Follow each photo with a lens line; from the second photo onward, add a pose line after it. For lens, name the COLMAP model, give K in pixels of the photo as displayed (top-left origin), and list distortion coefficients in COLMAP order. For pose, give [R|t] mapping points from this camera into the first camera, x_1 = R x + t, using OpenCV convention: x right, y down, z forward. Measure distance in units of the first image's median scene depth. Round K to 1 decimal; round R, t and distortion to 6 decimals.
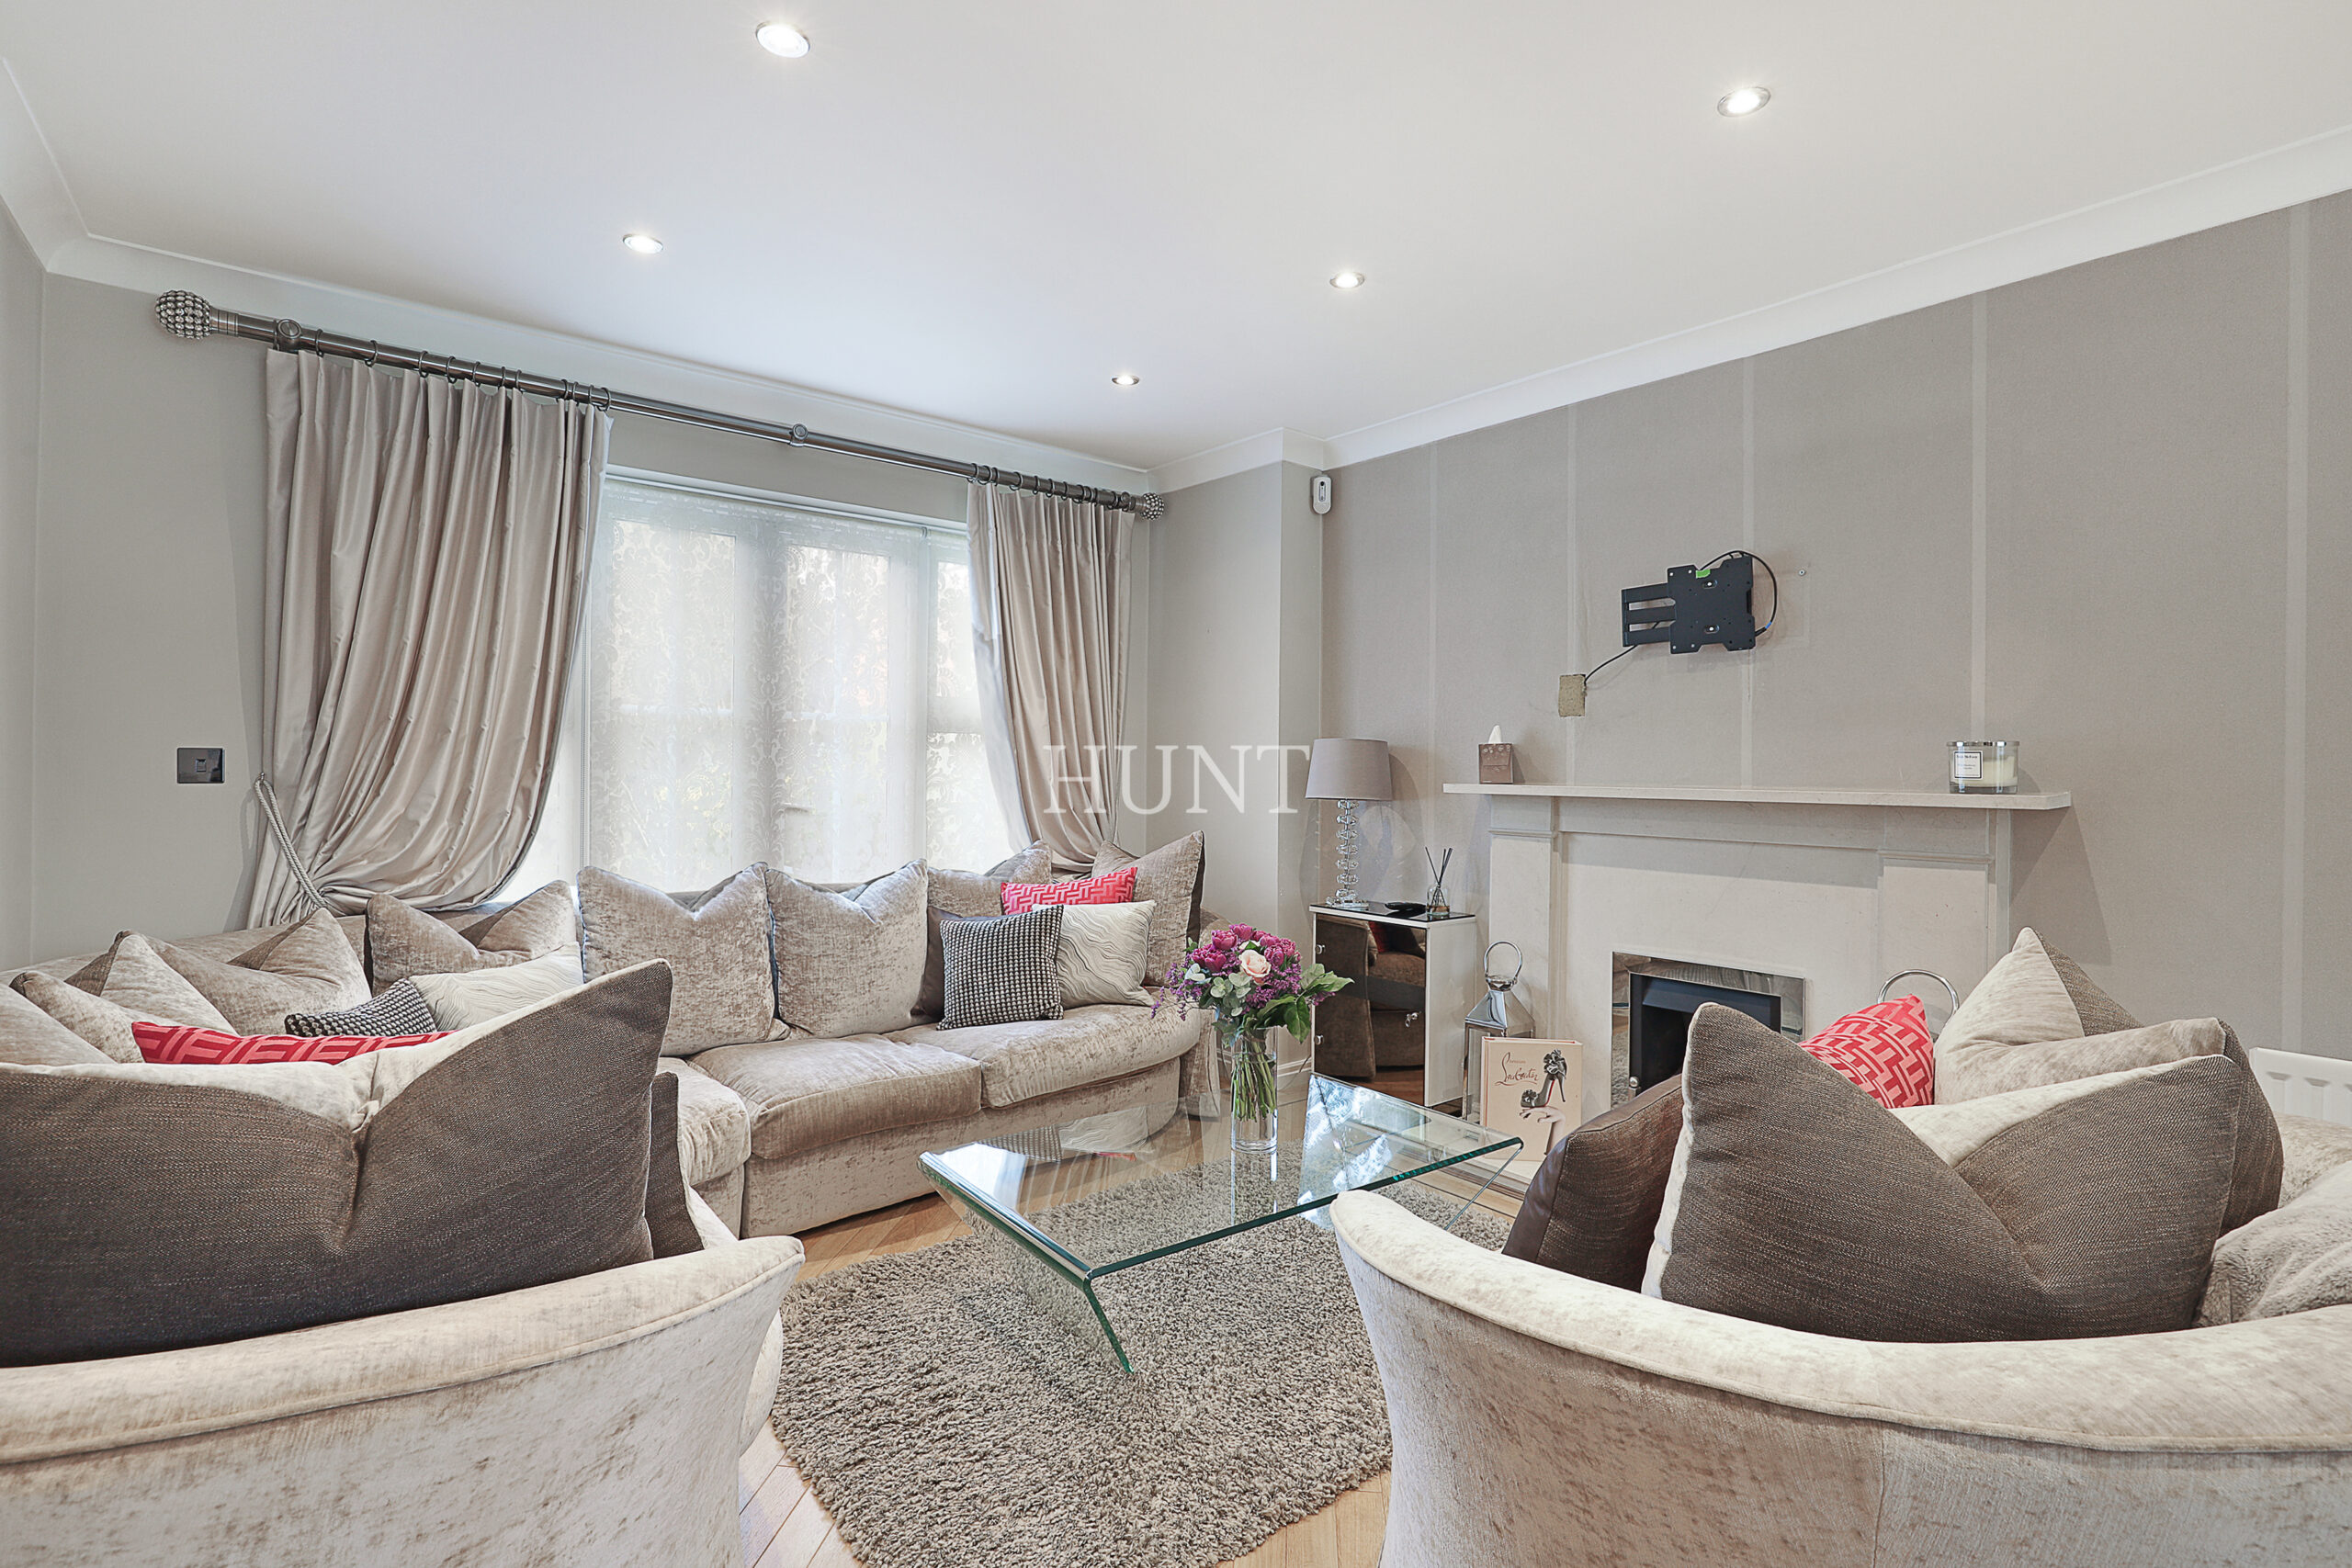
lens RADIAL K [[1099.1, 0, 1176.0], [0, 1099.1, 784.0], [0, 0, 1]] dist [-0.001757, -0.000408]
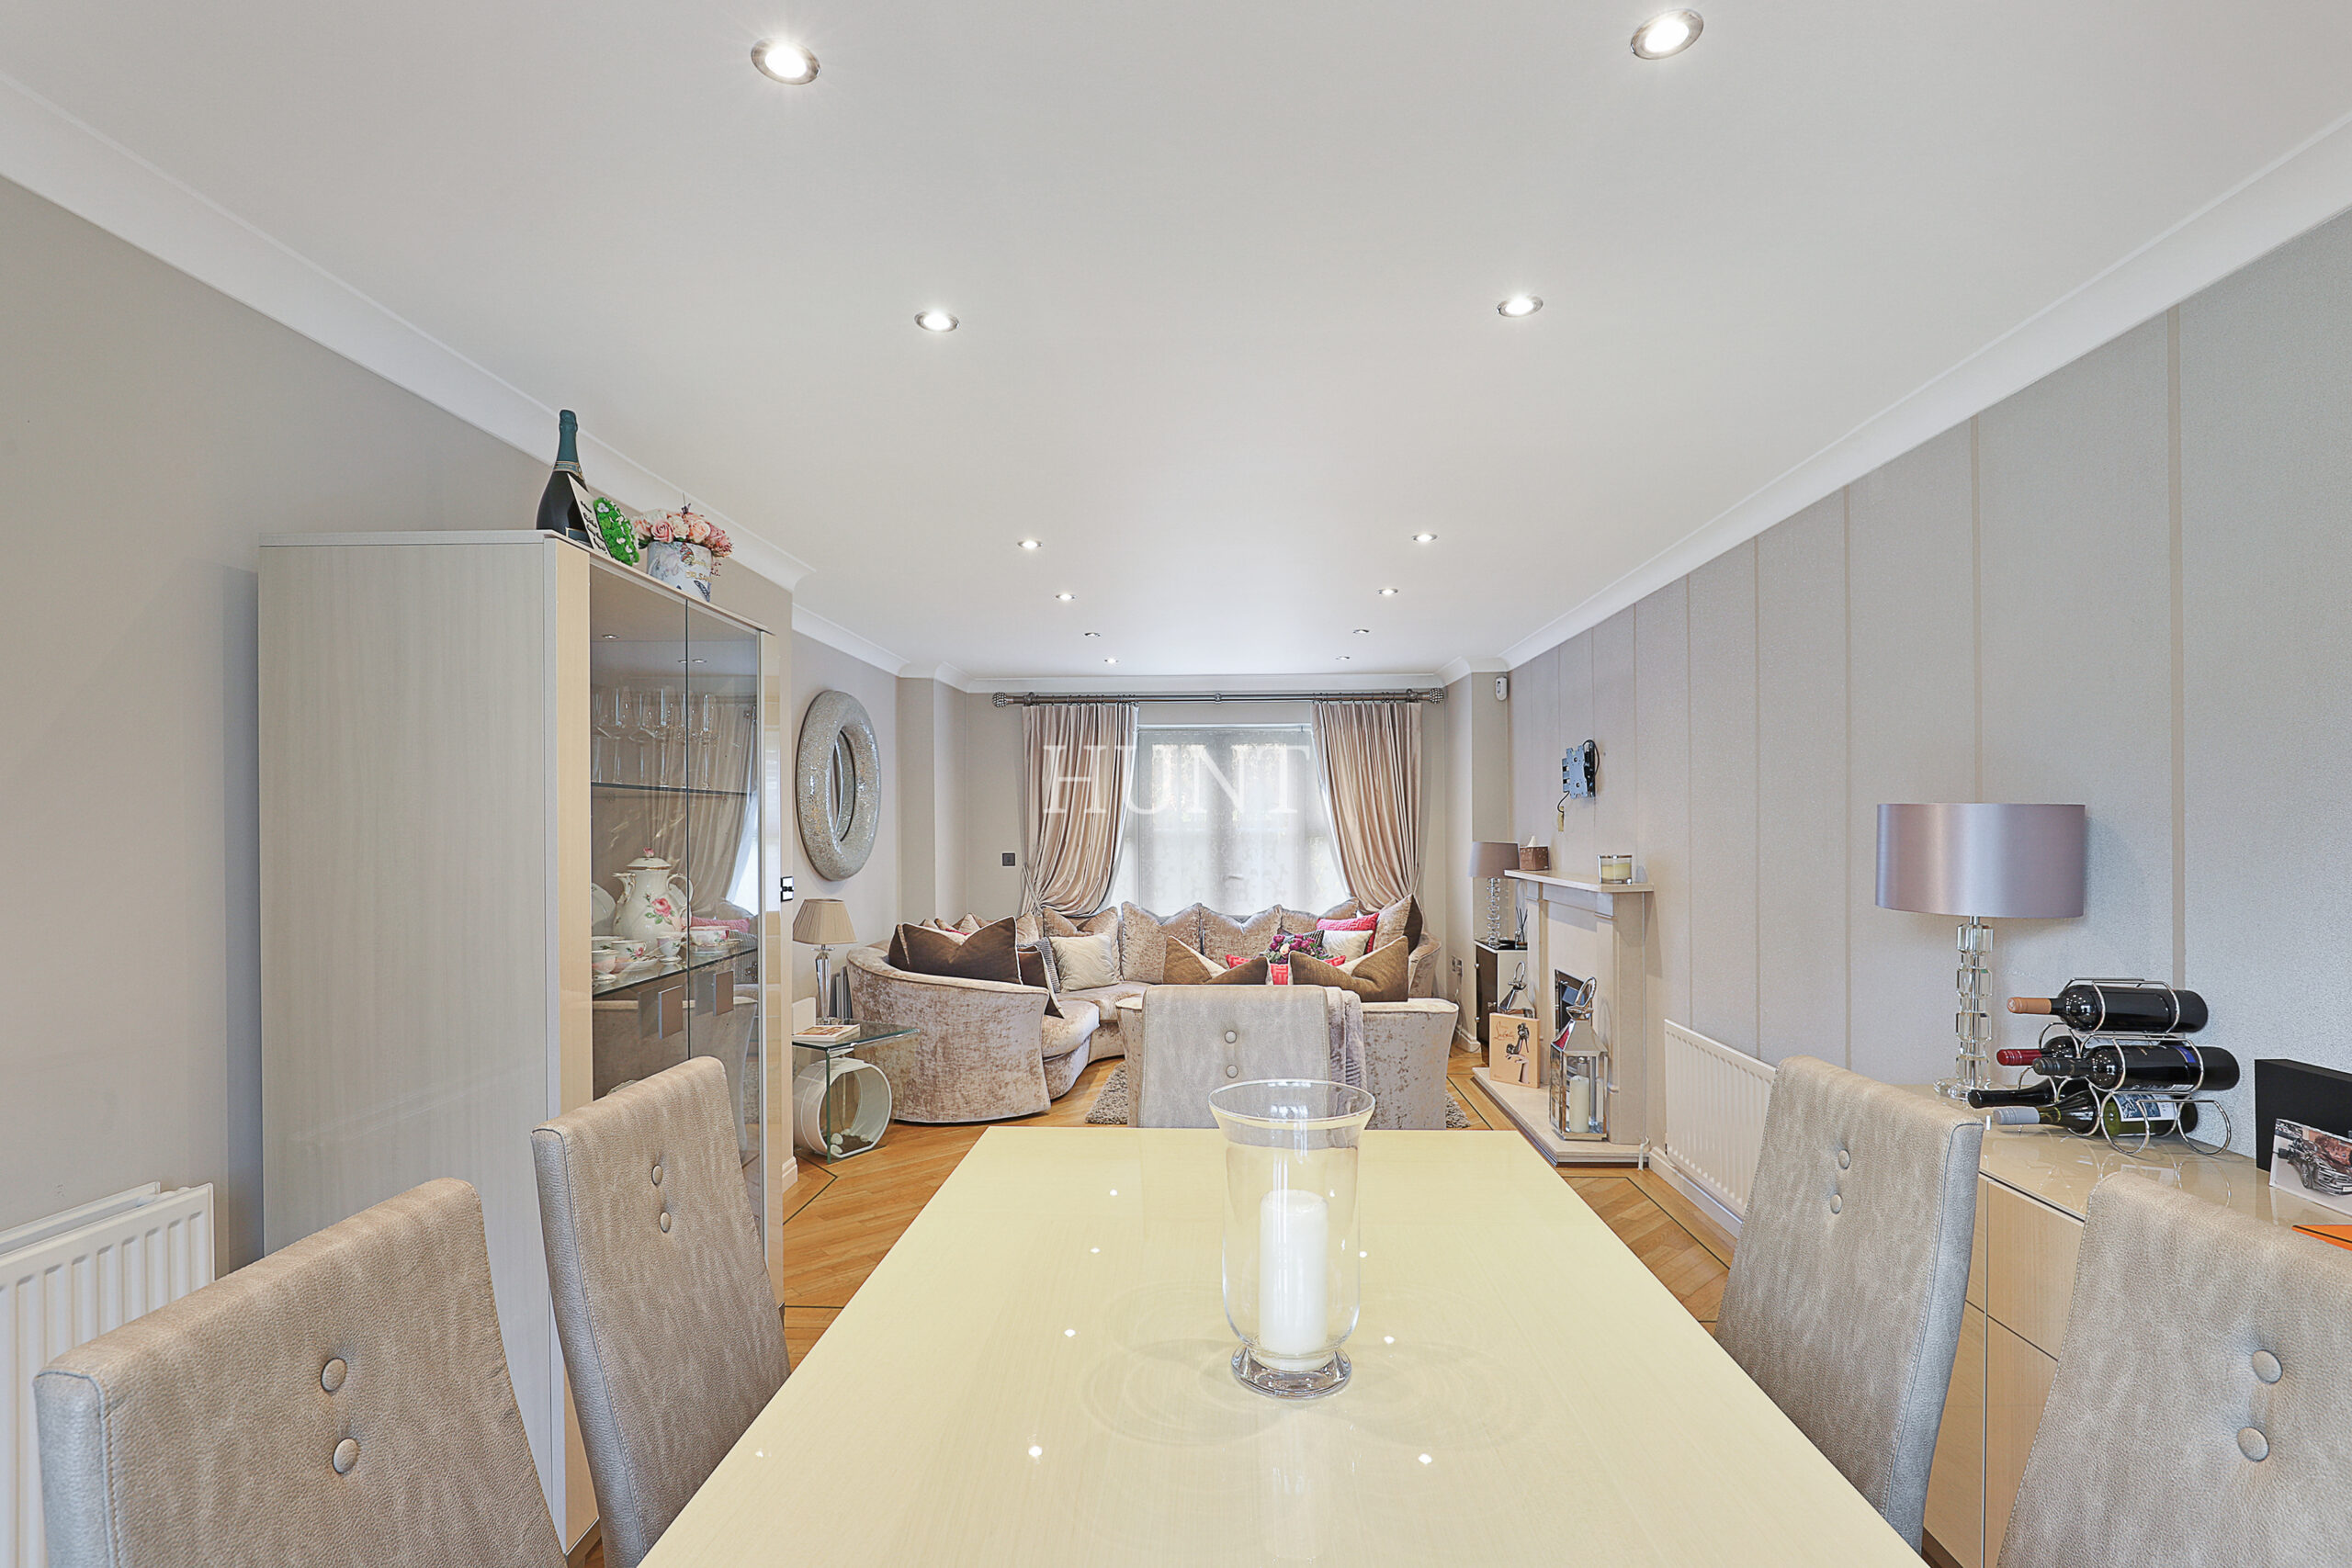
lens RADIAL K [[1094.8, 0, 1177.3], [0, 1094.8, 842.7], [0, 0, 1]] dist [-0.000336, -0.000082]
pose [[0.757472, -0.002719, -0.652862, 1.048518], [0.005294, 0.999984, 0.001978, -0.053546], [0.652847, -0.004954, 0.757474, -0.683490]]
